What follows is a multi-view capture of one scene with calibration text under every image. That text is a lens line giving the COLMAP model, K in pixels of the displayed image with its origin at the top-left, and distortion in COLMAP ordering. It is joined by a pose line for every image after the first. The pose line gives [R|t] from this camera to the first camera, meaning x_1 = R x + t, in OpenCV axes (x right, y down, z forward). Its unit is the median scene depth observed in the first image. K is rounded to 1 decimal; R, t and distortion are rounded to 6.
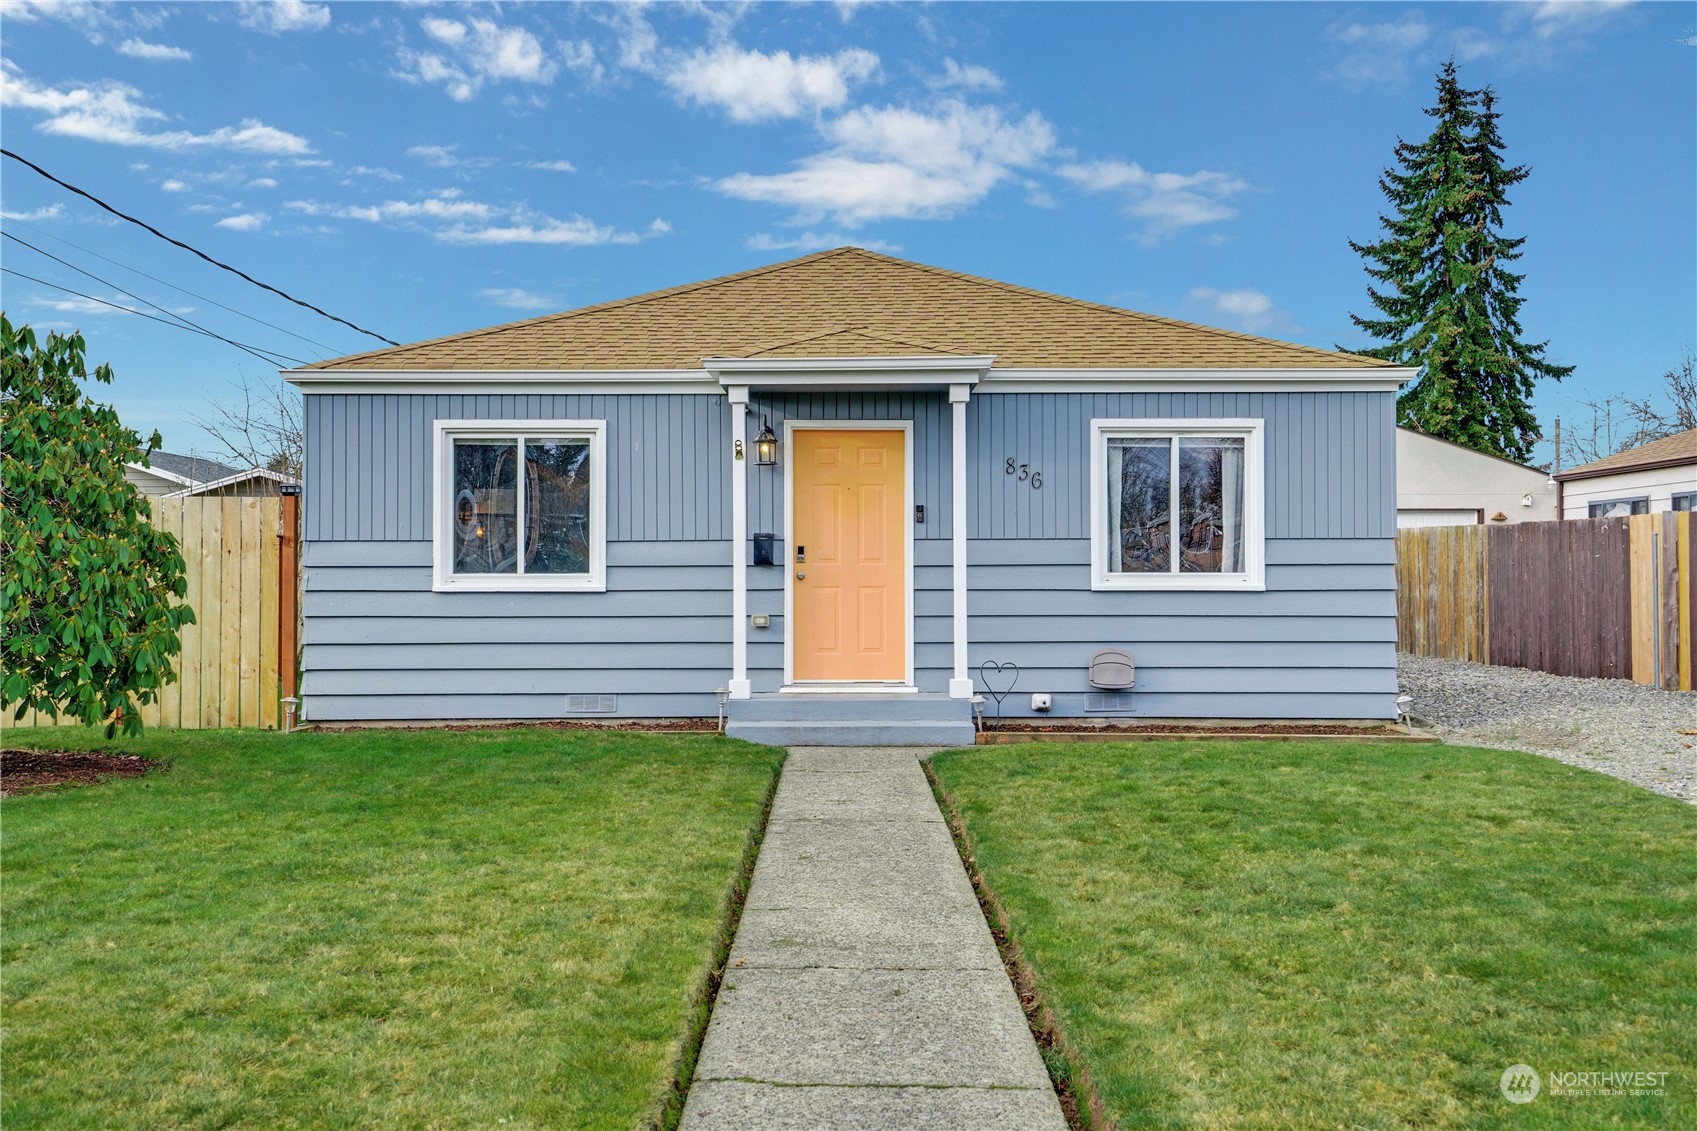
lens RADIAL K [[1655.4, 0, 837.9], [0, 1655.4, 568.0], [0, 0, 1]] dist [0.101191, 0.000000]
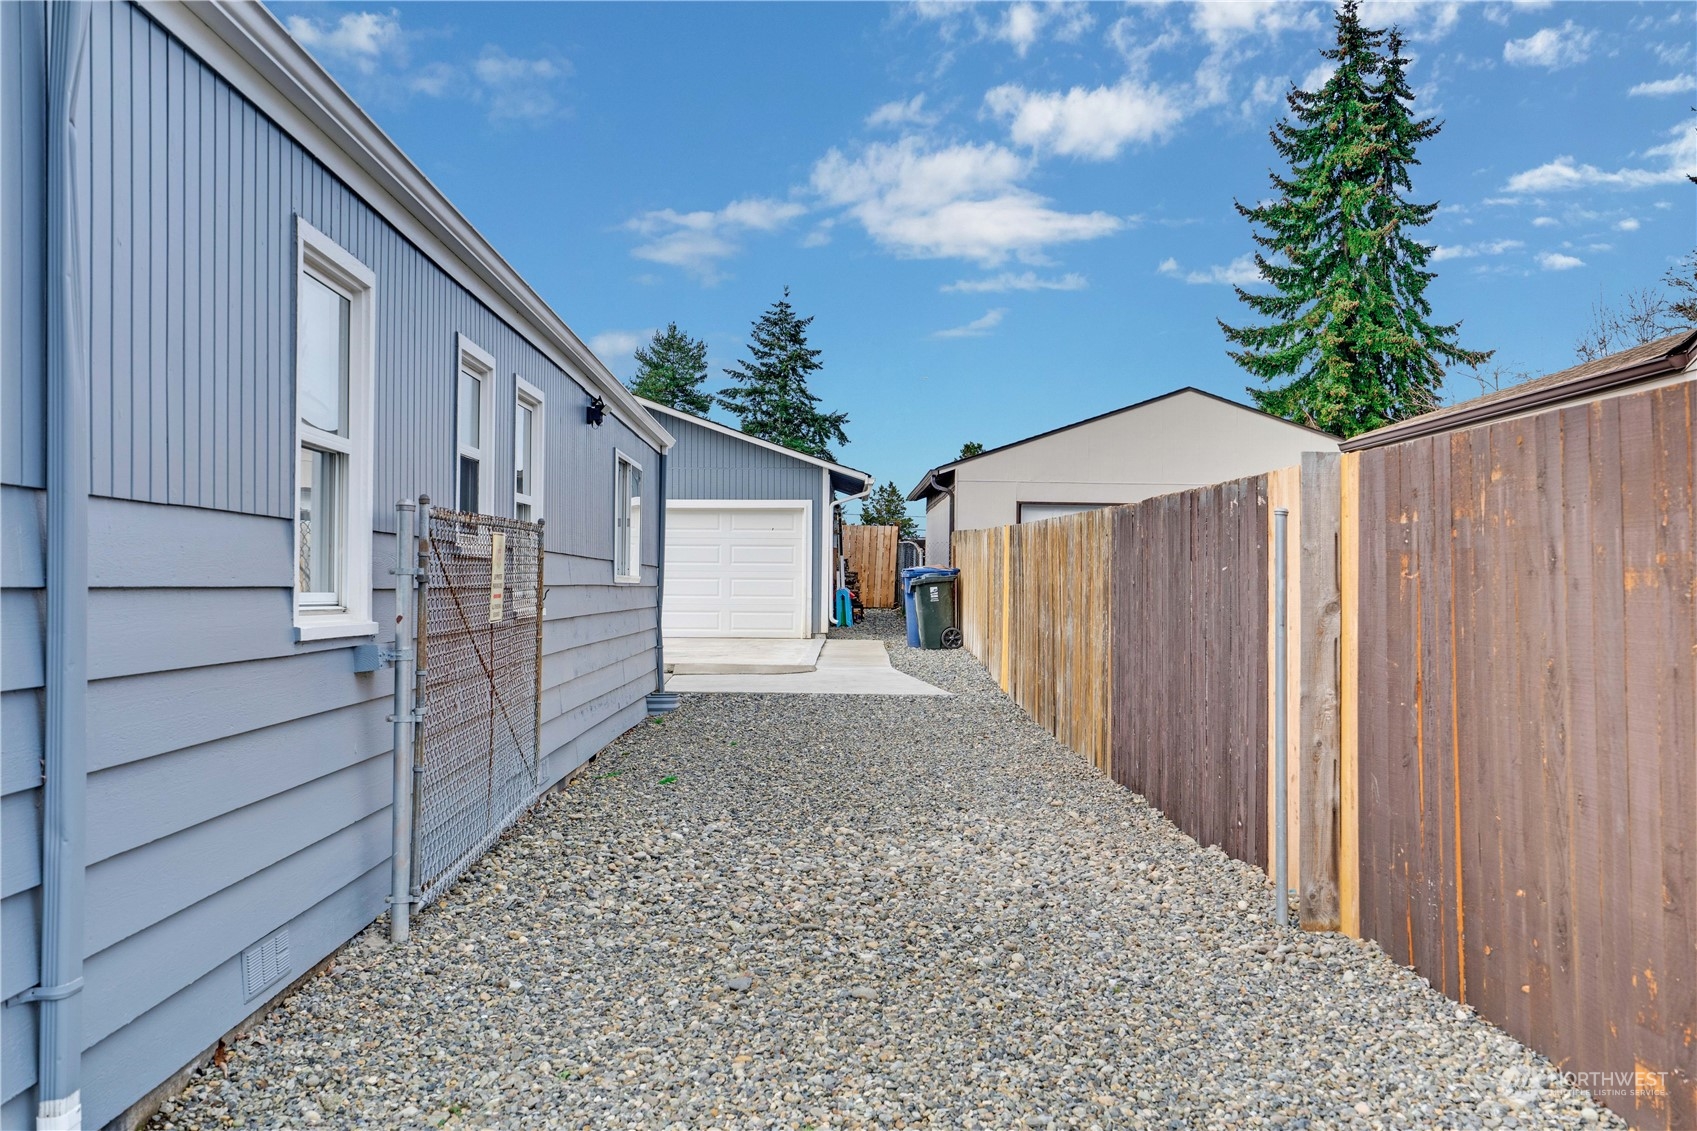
lens RADIAL K [[1655.4, 0, 853.3], [0, 1655.4, 557.5], [0, 0, 1]] dist [0.101191, 0.000000]
pose [[0.999605, 0.011770, 0.025522, 0.352868], [-0.011494, 0.999874, -0.010950, -0.004238], [-0.025648, 0.010653, 0.999614, 0.589642]]
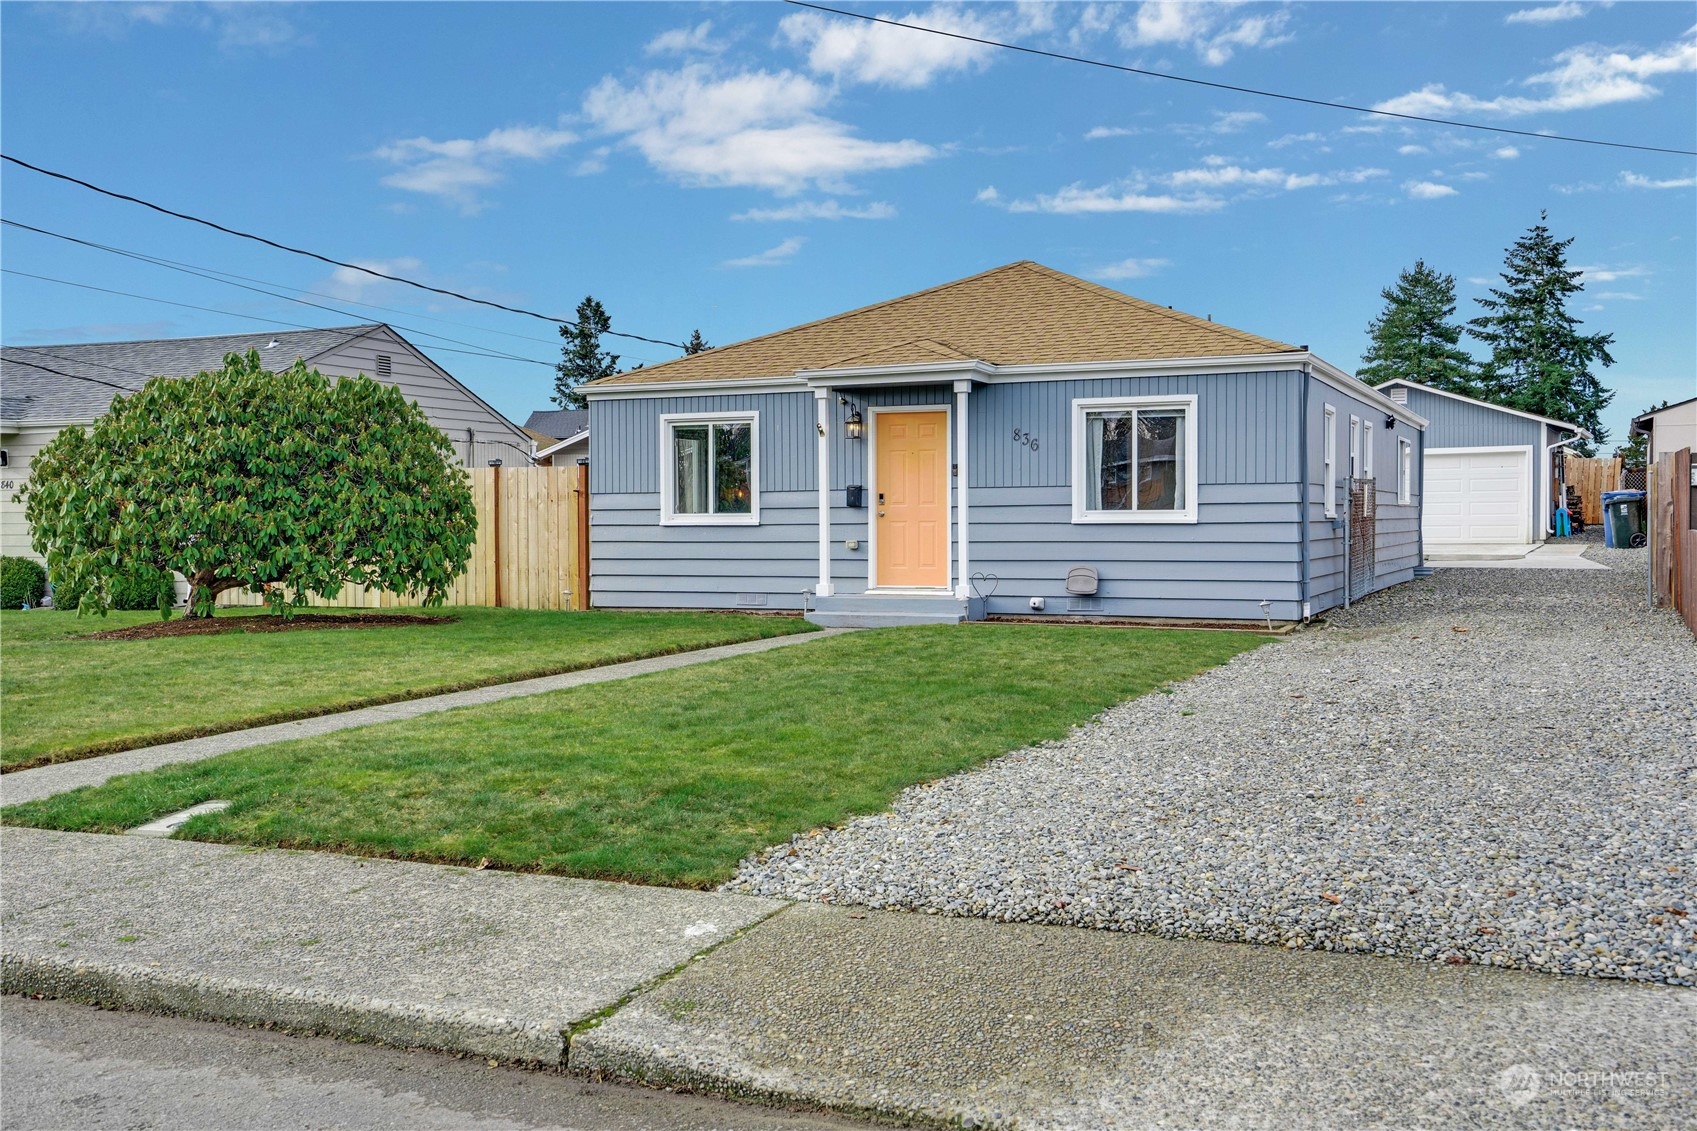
lens RADIAL K [[1655.4, 0, 840.4], [0, 1655.4, 562.6], [0, 0, 1]] dist [0.101191, 0.000000]
pose [[0.915201, 0.006673, -0.402942, 0.414302], [0.007432, 0.999413, 0.033431, -0.001198], [0.402928, -0.033591, 0.914615, -0.268595]]
